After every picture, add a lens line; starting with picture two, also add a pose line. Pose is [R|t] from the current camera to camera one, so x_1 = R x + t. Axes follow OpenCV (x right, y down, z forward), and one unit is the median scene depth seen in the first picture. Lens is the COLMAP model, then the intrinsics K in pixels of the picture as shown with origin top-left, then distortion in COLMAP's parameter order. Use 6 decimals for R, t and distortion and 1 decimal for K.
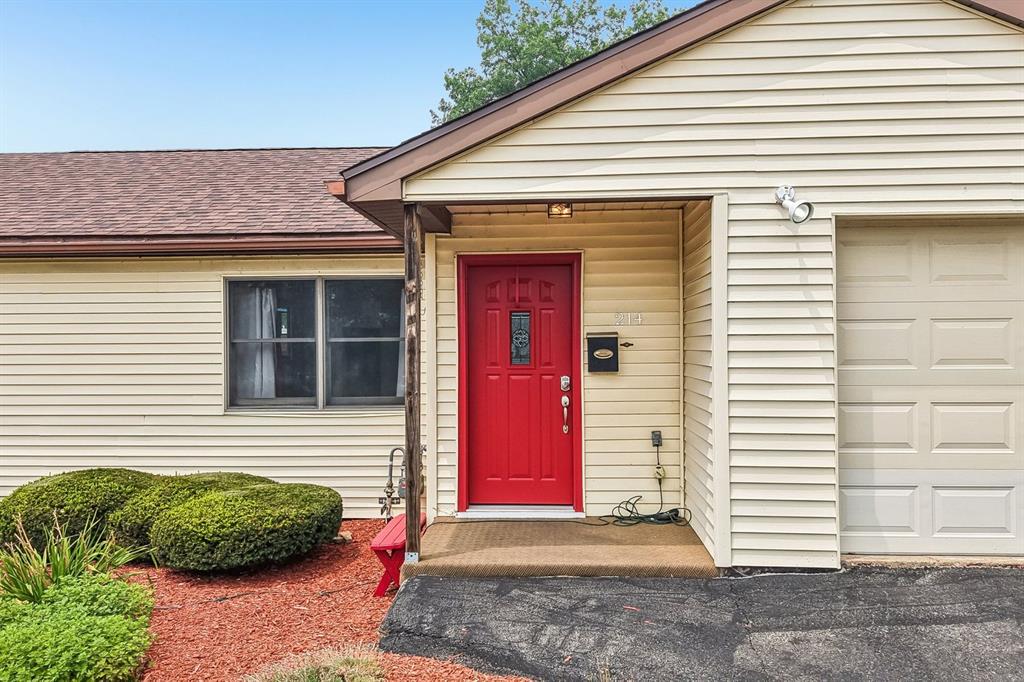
lens RADIAL K [[814.6, 0, 512.0], [0, 814.6, 341.0], [0, 0, 1]] dist [0.067586, -0.125273]
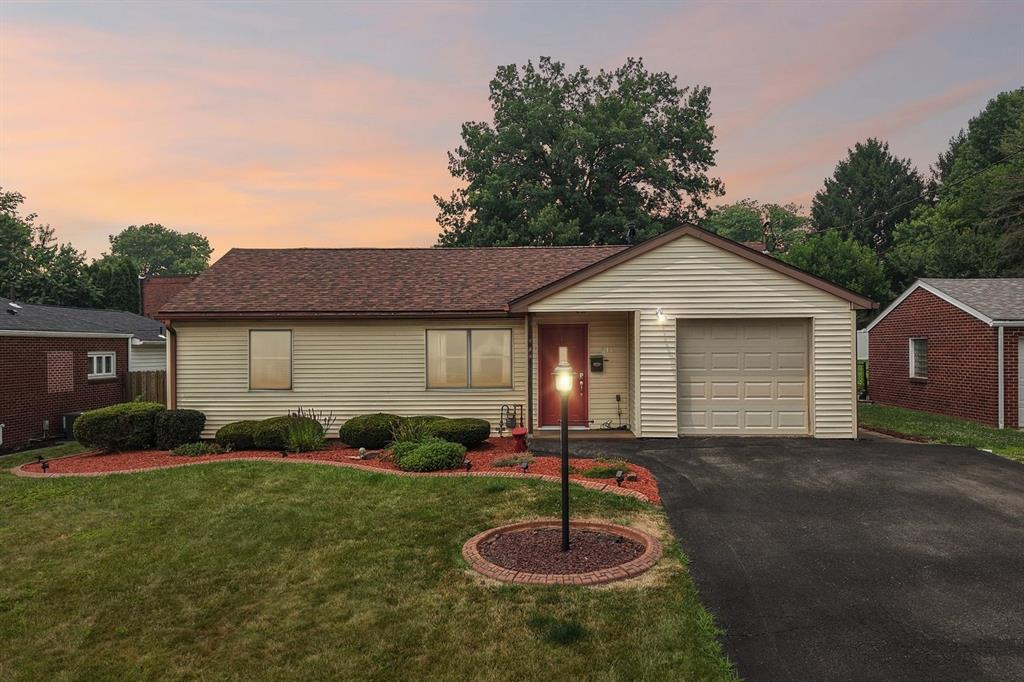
lens RADIAL K [[817.6, 0, 514.8], [0, 817.6, 347.2], [0, 0, 1]] dist [0.075618, -0.118959]
pose [[0.999838, -0.001199, 0.017953, -0.183028], [0.001053, 0.999967, 0.008114, -0.056736], [-0.017963, -0.008094, 0.999806, -1.486660]]
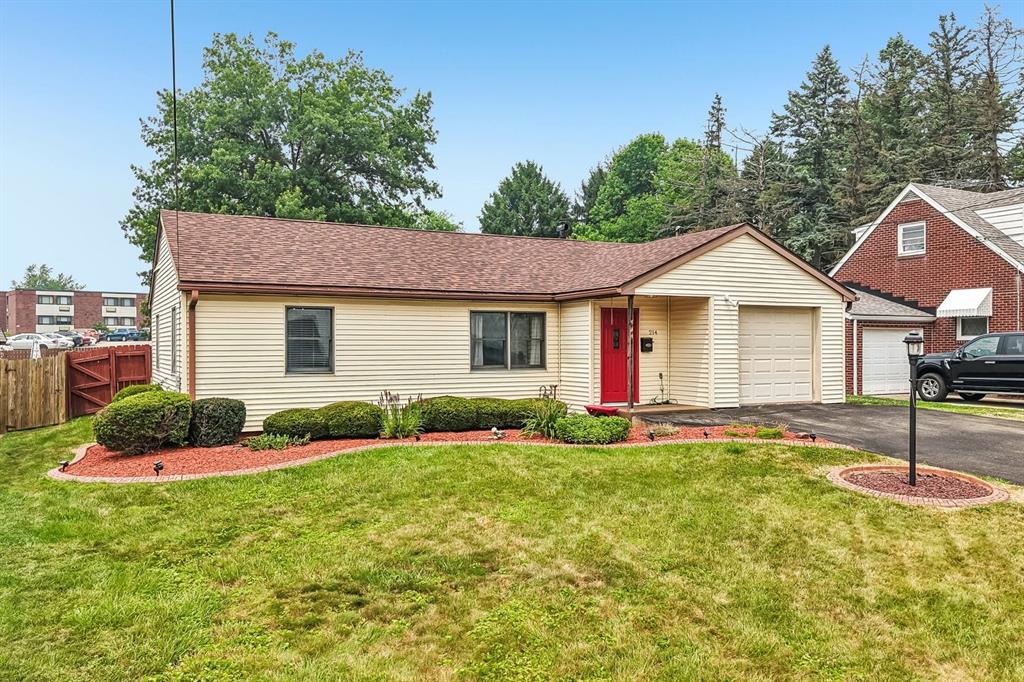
lens RADIAL K [[817.6, 0, 514.8], [0, 817.6, 347.2], [0, 0, 1]] dist [0.075618, -0.118959]
pose [[0.862012, 0.002166, 0.506884, -1.647788], [-0.006071, 0.999963, 0.006051, 0.008320], [-0.506852, -0.008294, 0.861993, -1.139264]]
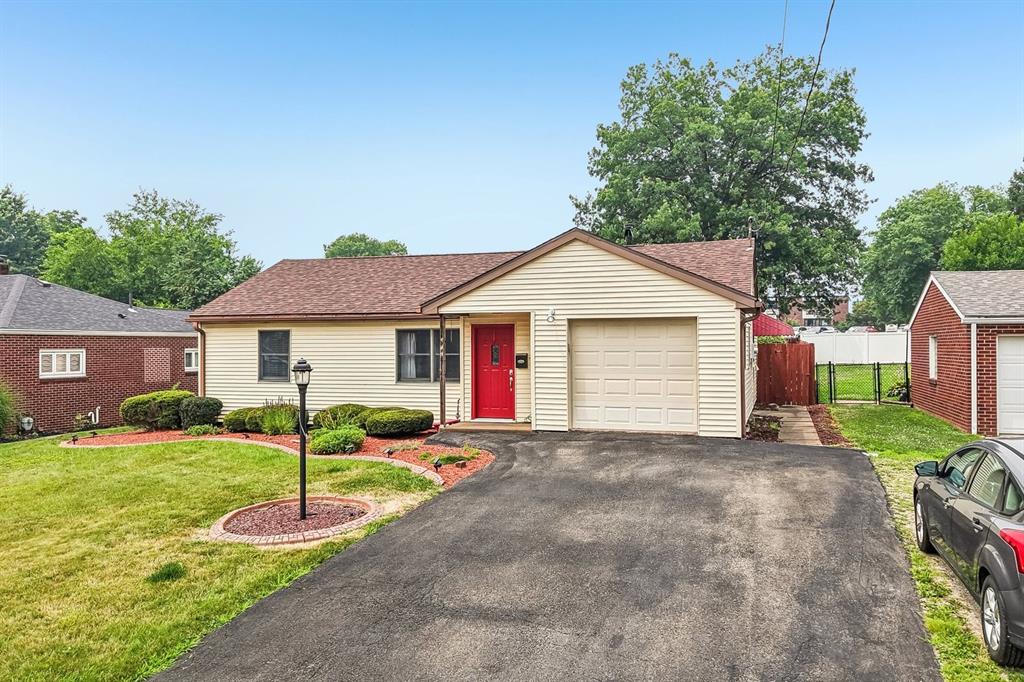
lens RADIAL K [[814.6, 0, 512.0], [0, 814.6, 341.0], [0, 0, 1]] dist [0.067586, -0.125273]
pose [[0.967007, -0.001772, -0.254743, 0.750980], [0.003042, 0.999985, 0.004590, -0.062970], [0.254731, -0.005213, 0.966998, -1.570000]]
